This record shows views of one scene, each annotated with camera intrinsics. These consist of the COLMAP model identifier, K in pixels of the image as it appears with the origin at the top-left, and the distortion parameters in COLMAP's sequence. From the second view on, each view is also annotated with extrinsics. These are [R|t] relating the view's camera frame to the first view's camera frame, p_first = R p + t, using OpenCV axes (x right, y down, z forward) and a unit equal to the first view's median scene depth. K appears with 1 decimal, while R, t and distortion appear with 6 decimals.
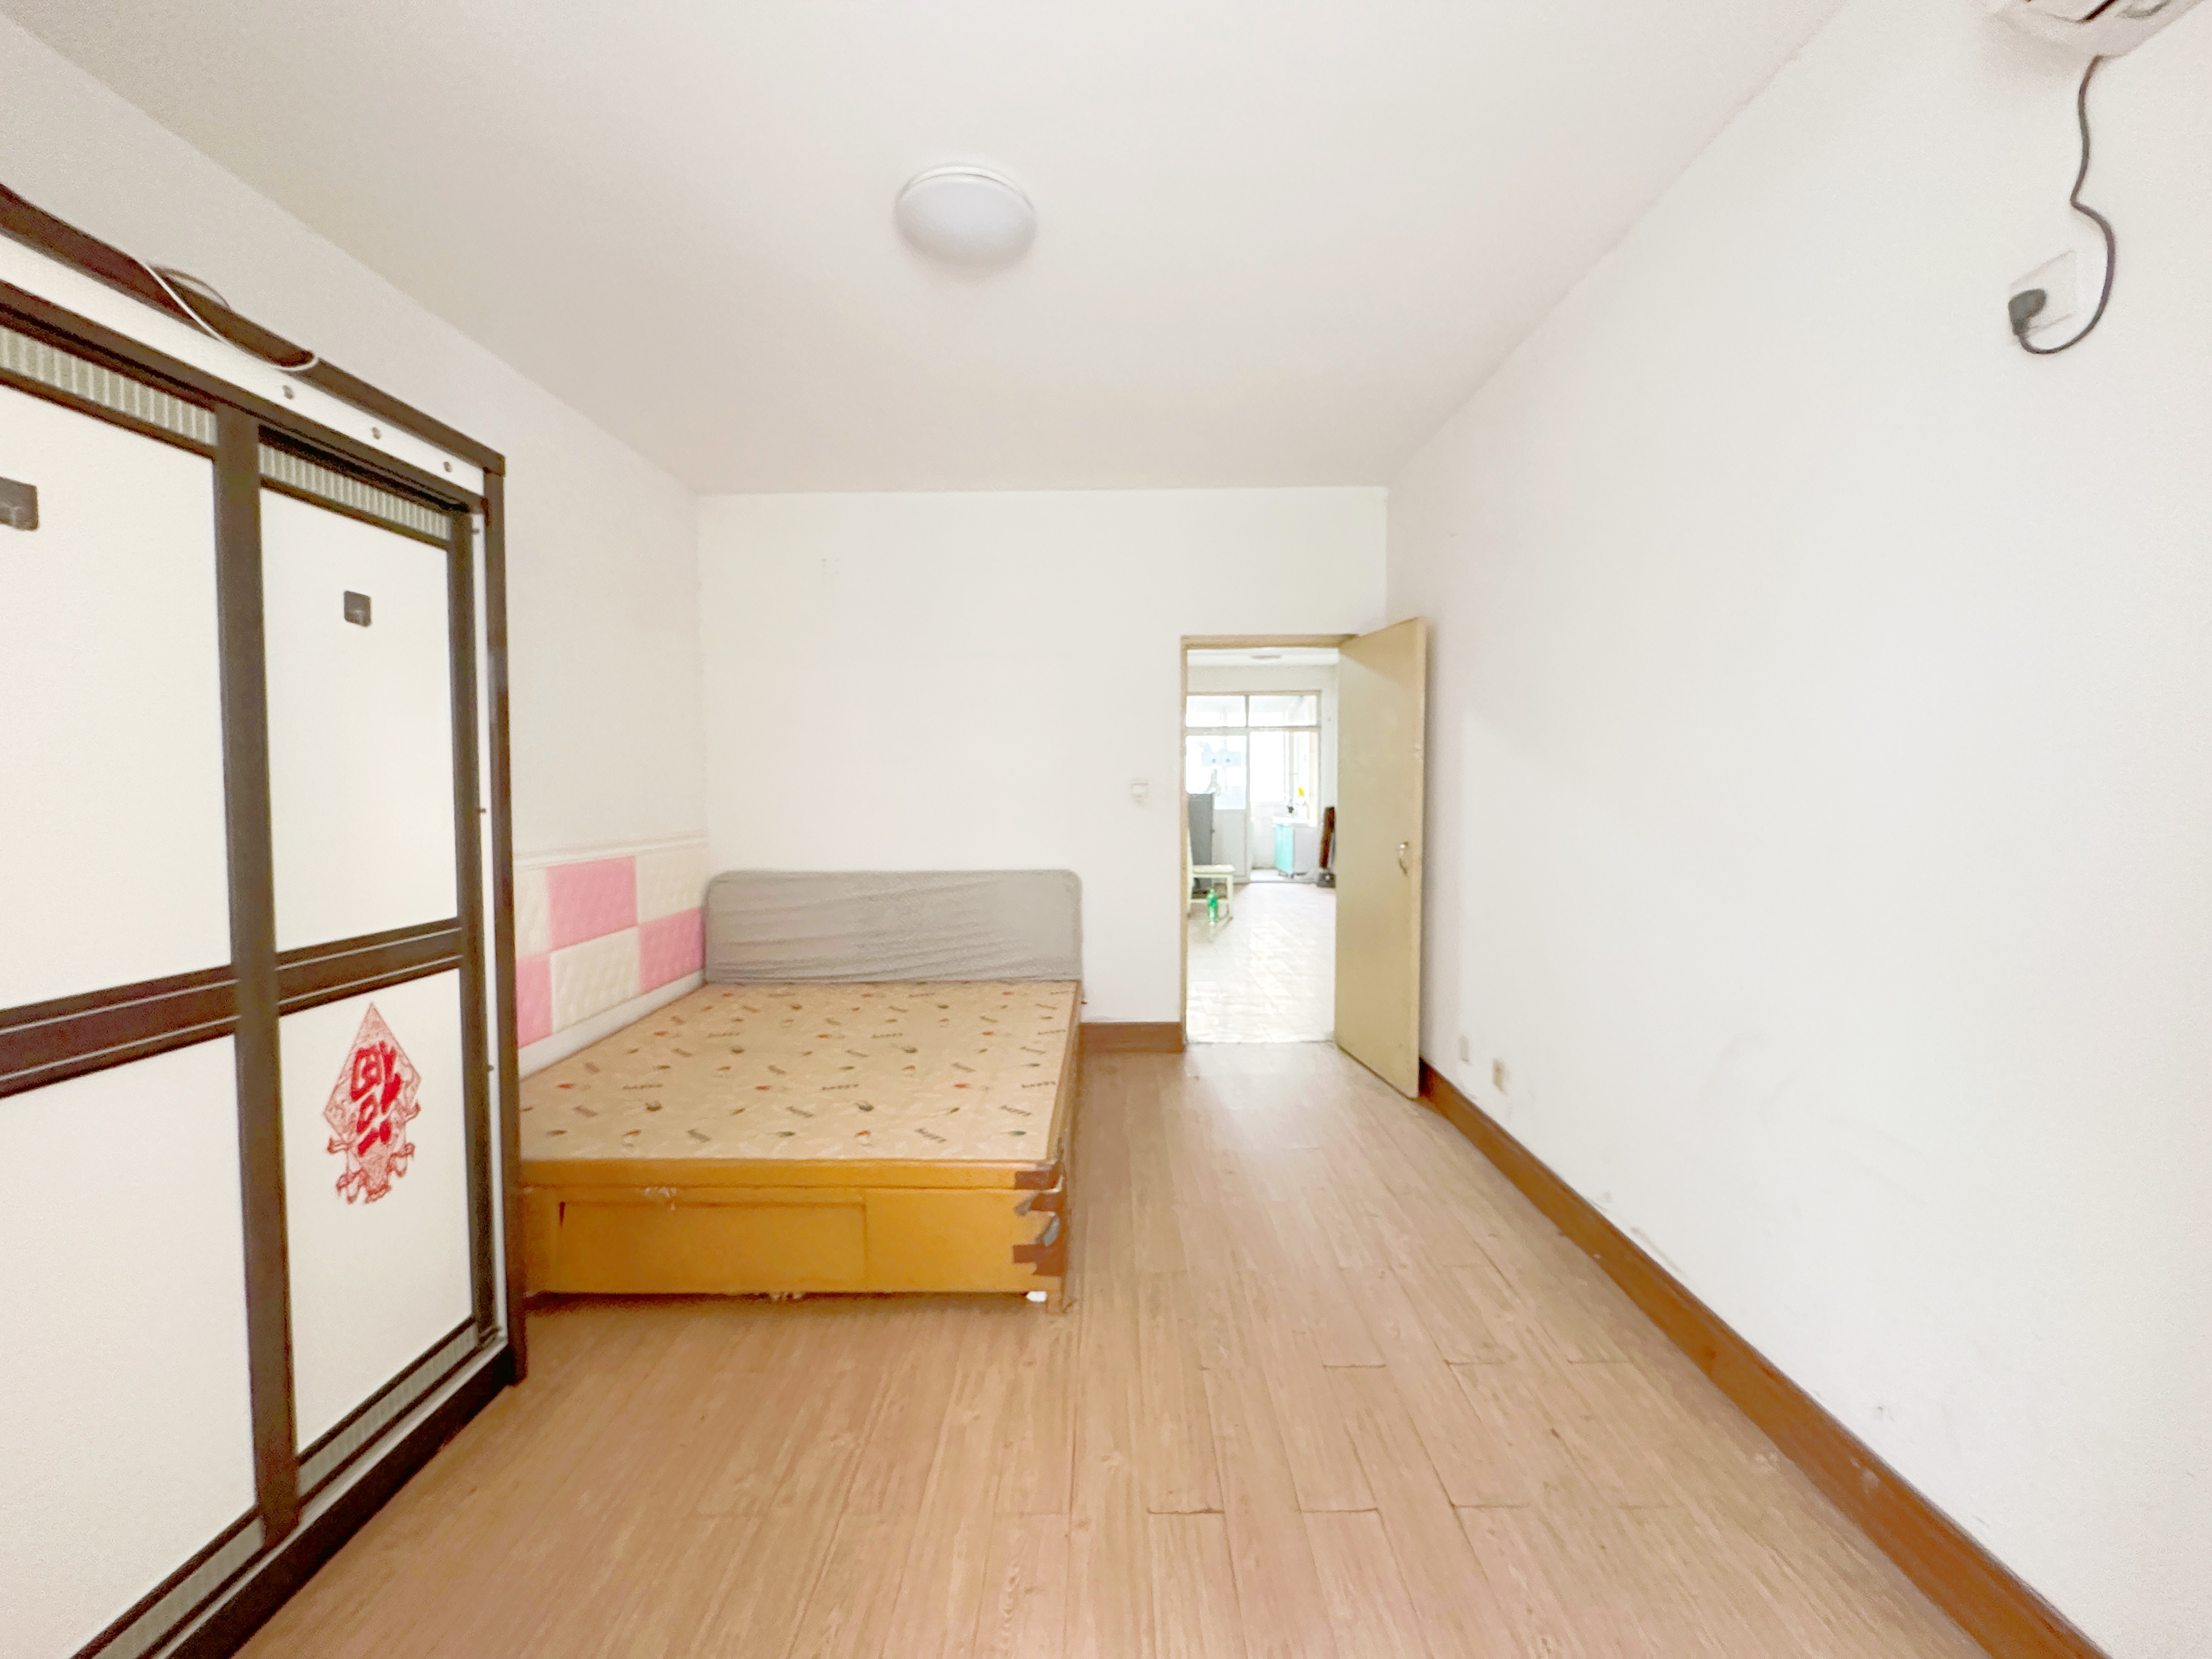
lens RADIAL K [[881.6, 0, 1106.0], [0, 881.6, 829.5], [0, 0, 1]] dist [-0.019366, -0.000014]
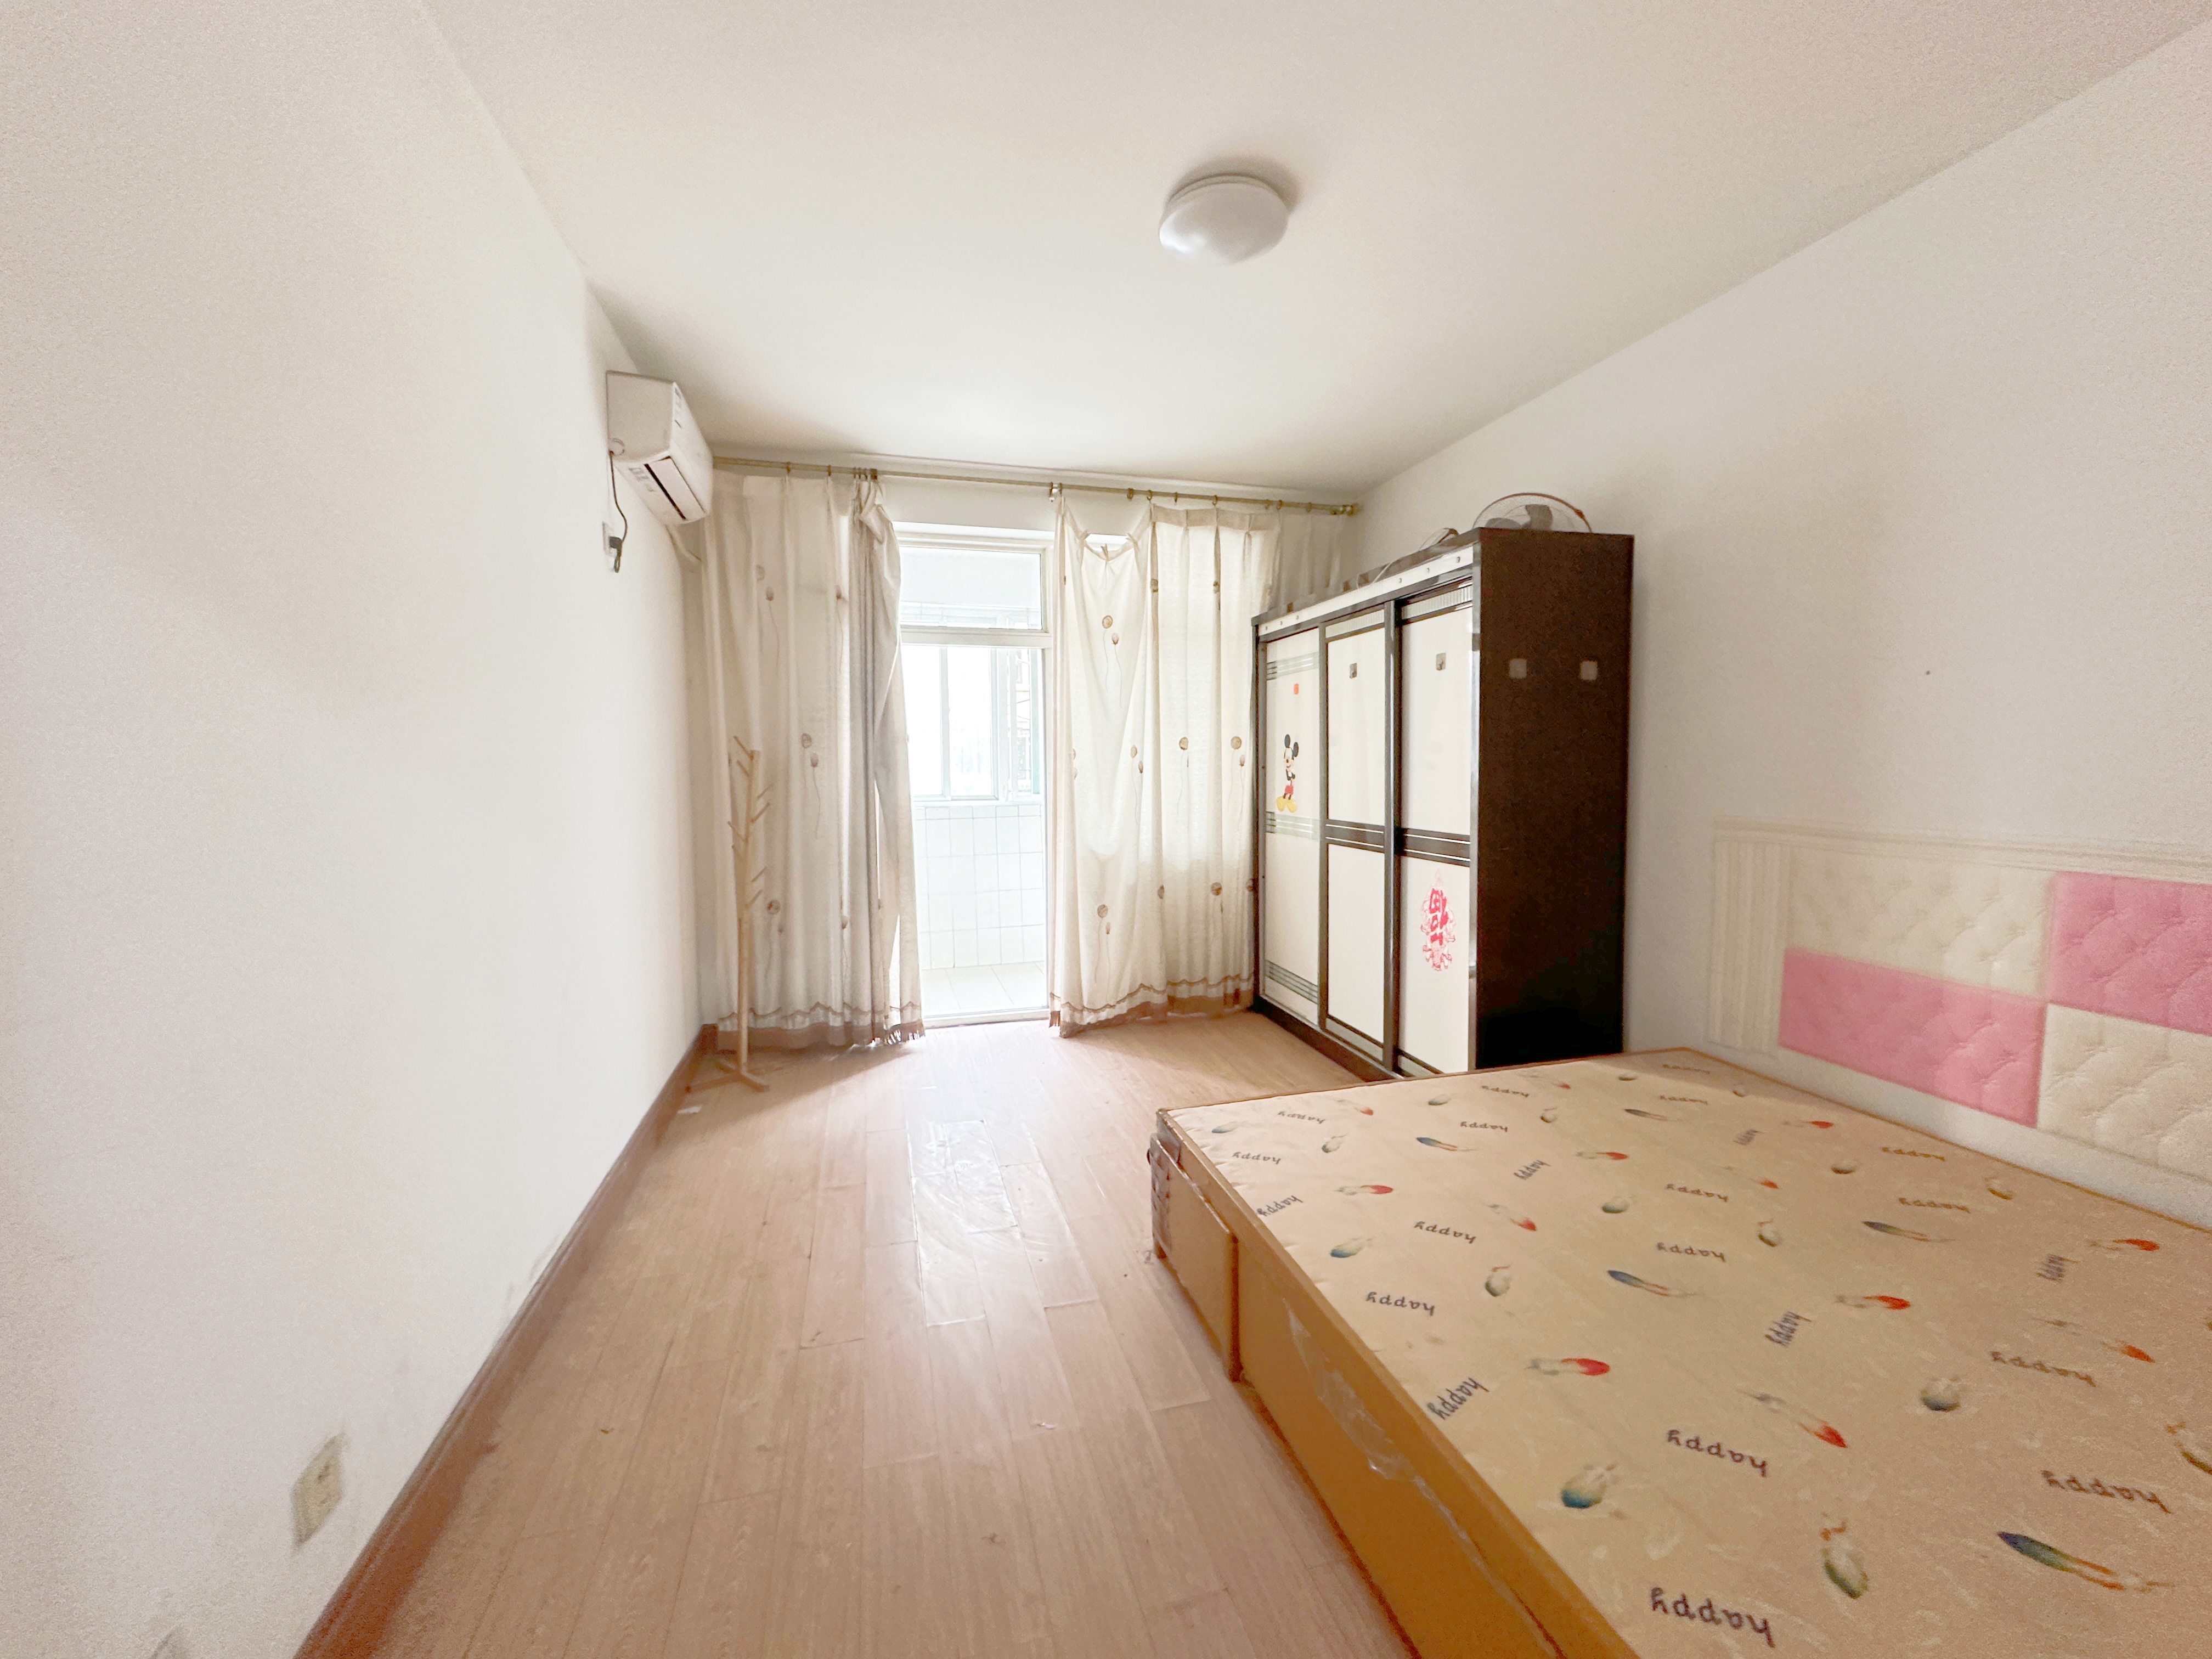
lens RADIAL K [[880.7, 0, 1106.0], [0, 880.7, 829.5], [0, 0, 1]] dist [0.001098, -0.000103]
pose [[-0.965294, 0.034401, -0.258889, 0.351207], [0.001835, 0.992156, 0.124994, -0.124968], [0.261158, 0.120181, -0.957785, 2.590769]]
